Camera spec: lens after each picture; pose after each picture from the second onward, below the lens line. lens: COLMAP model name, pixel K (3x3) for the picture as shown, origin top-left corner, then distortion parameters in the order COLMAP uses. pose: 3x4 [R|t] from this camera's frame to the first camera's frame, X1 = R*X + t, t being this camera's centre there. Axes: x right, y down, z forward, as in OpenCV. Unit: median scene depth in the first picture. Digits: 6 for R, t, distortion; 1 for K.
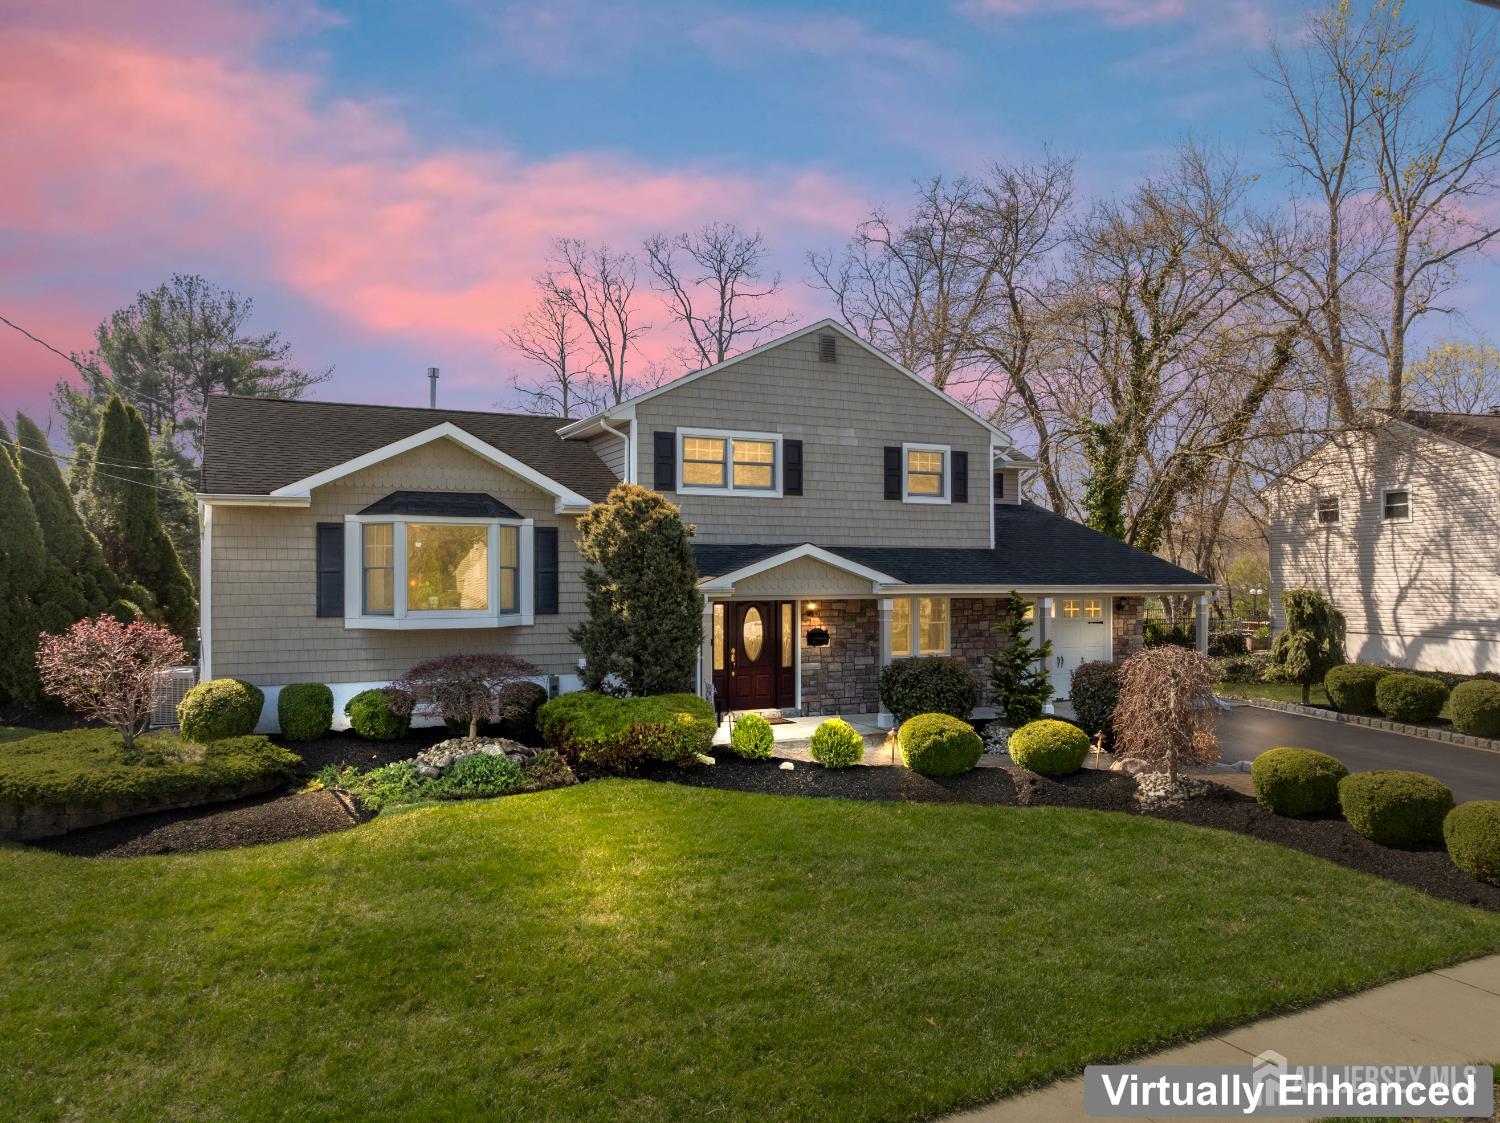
lens RADIAL K [[1065.9, 0, 747.1], [0, 1065.9, 571.5], [0, 0, 1]] dist [-0.050364, 0.017674]
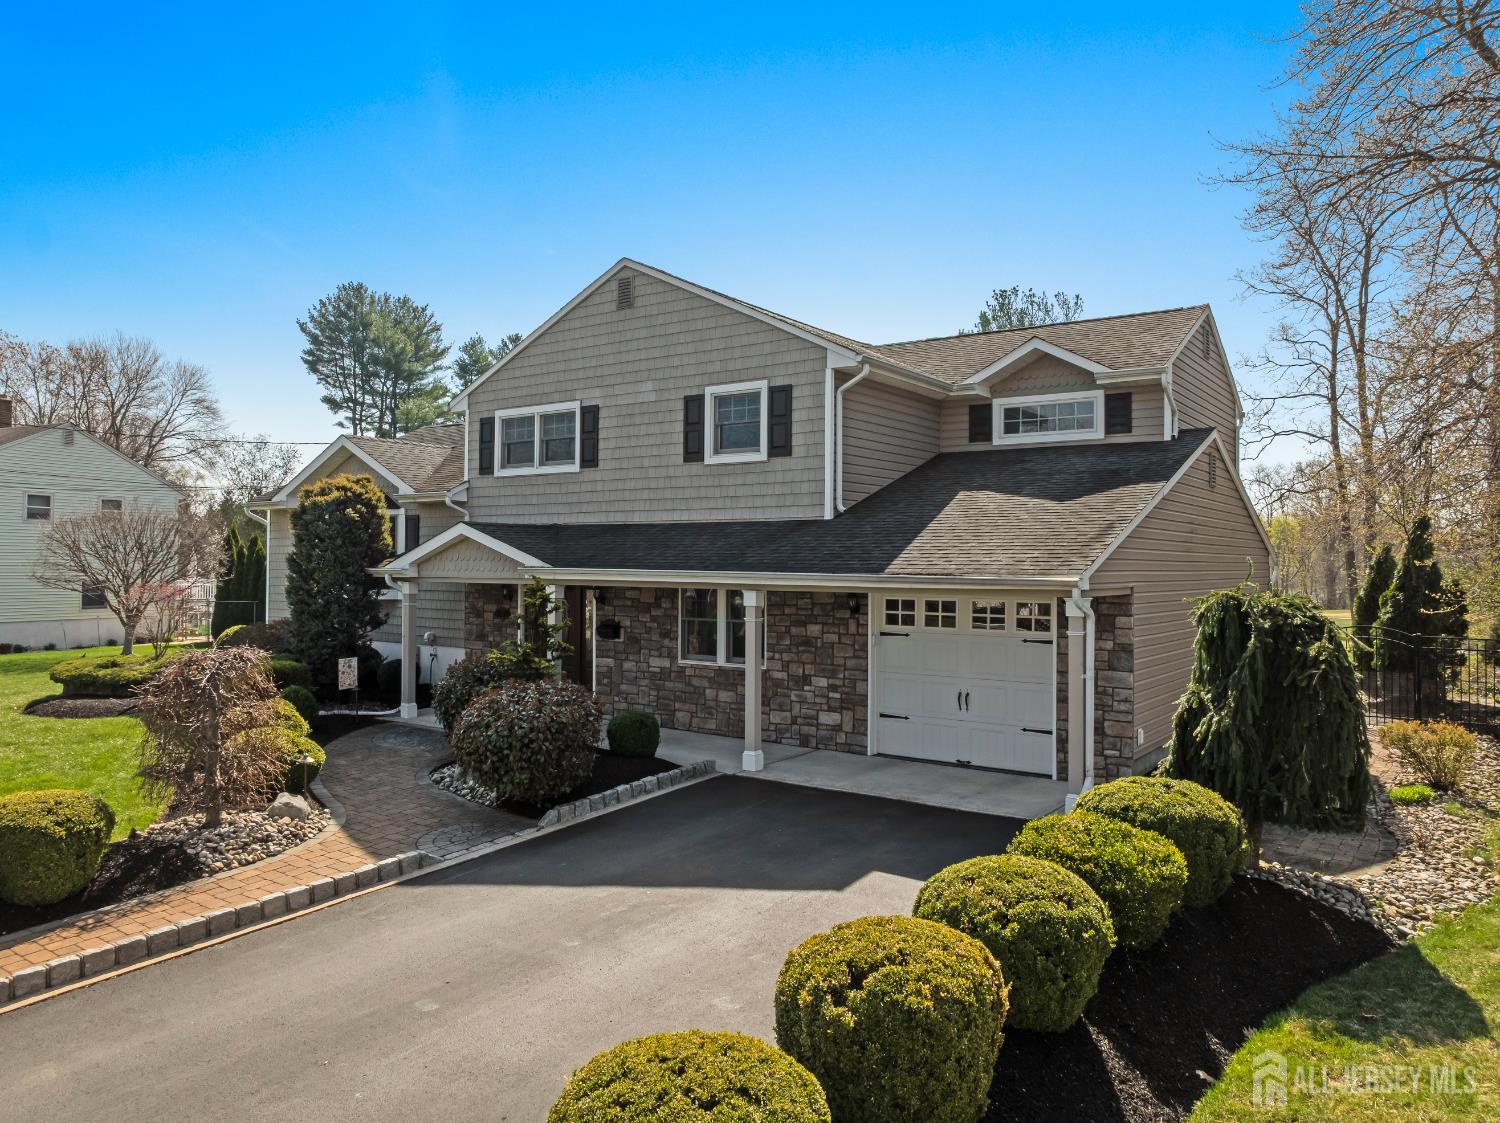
lens RADIAL K [[1065.9, 0, 743.7], [0, 1065.9, 551.6], [0, 0, 1]] dist [-0.050364, 0.017674]
pose [[0.478355, -0.005999, -0.878146, 0.877747], [-0.002877, 0.999961, -0.008399, 0.005720], [0.878162, 0.006544, 0.478319, 0.680742]]
